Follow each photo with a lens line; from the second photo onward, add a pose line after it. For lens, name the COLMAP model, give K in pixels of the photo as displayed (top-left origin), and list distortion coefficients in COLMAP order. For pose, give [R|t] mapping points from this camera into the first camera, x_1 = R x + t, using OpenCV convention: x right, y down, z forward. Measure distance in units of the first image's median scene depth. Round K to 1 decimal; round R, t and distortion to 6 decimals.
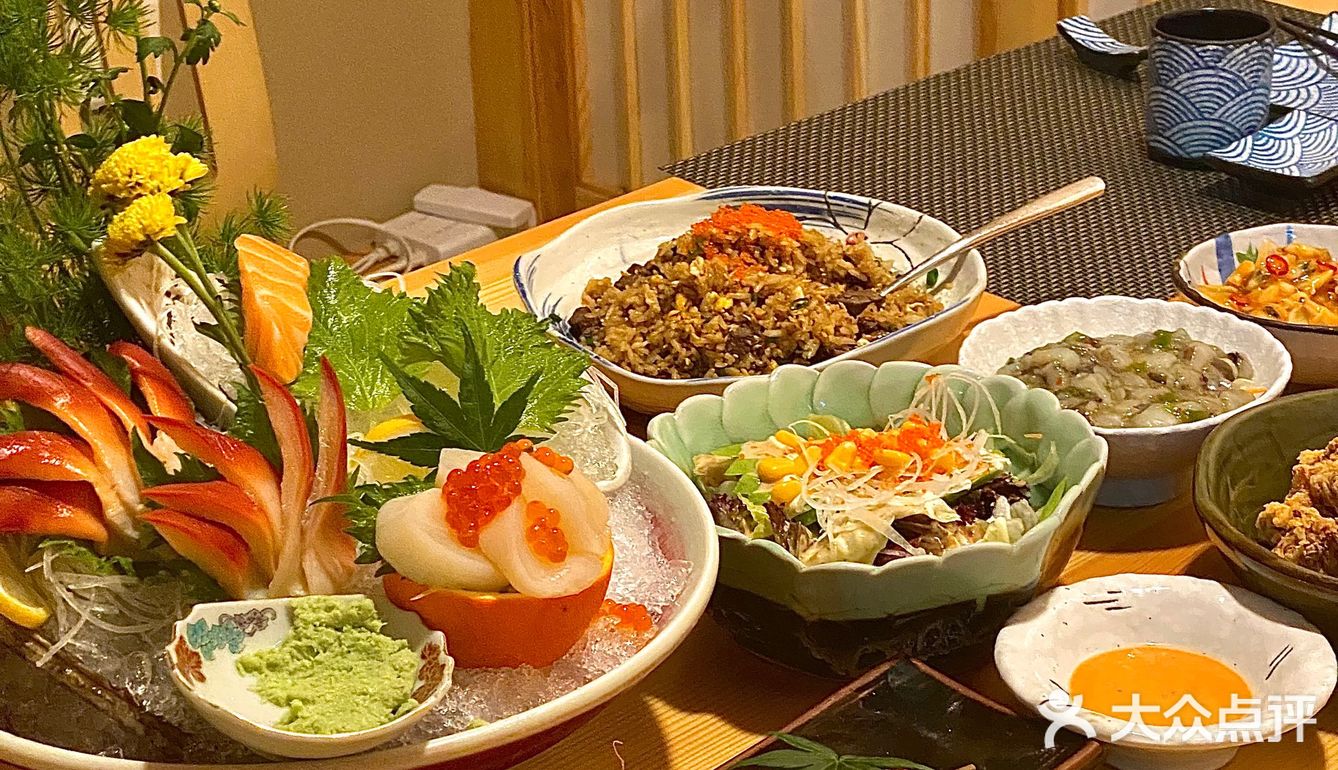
lens RADIAL K [[2656.6, 0, 694.2], [0, 2656.6, 359.5], [0, 0, 1]] dist [0.138951, 0.547645]
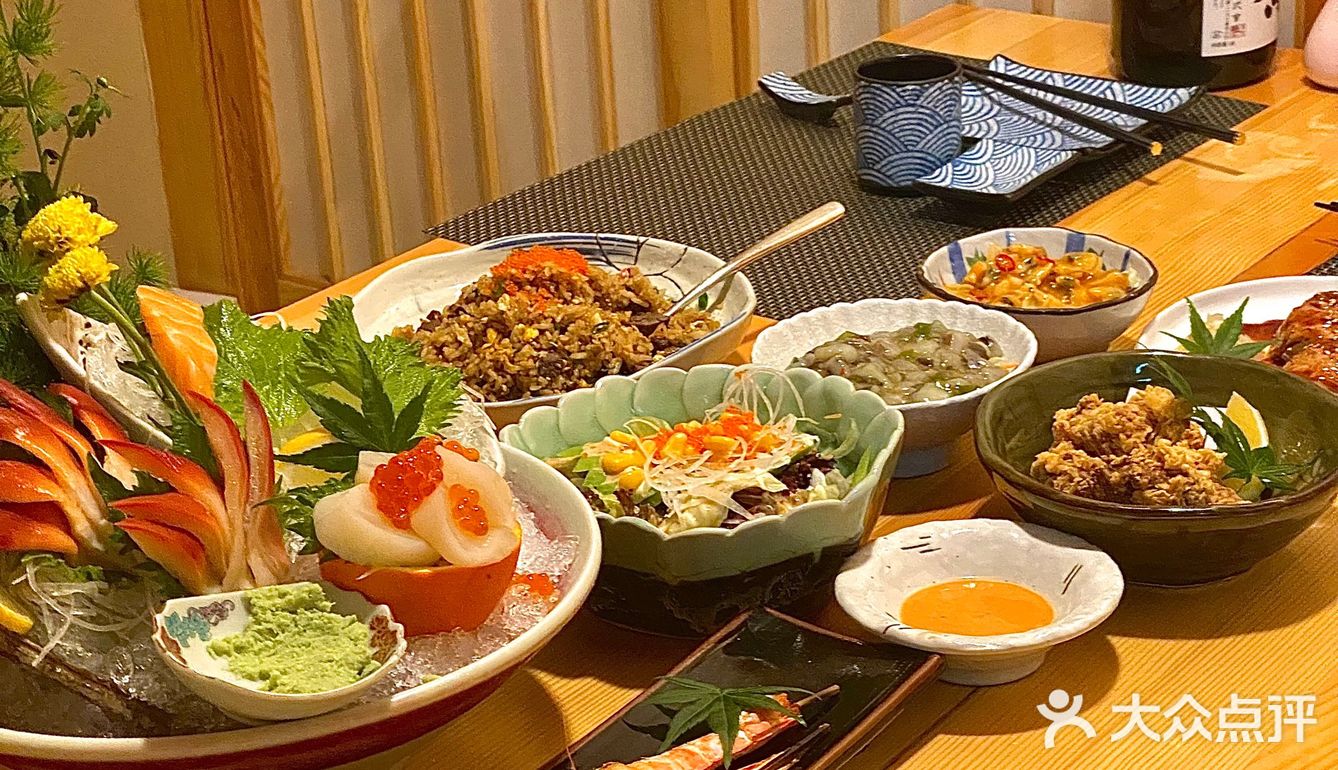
lens RADIAL K [[2656.6, 0, 694.2], [0, 2656.6, 359.5], [0, 0, 1]] dist [0.138951, 0.547645]
pose [[0.985296, -0.082234, 0.149762, -0.104042], [0.088343, 0.995489, -0.034597, 0.039939], [-0.146241, 0.047319, 0.988117, -0.124915]]
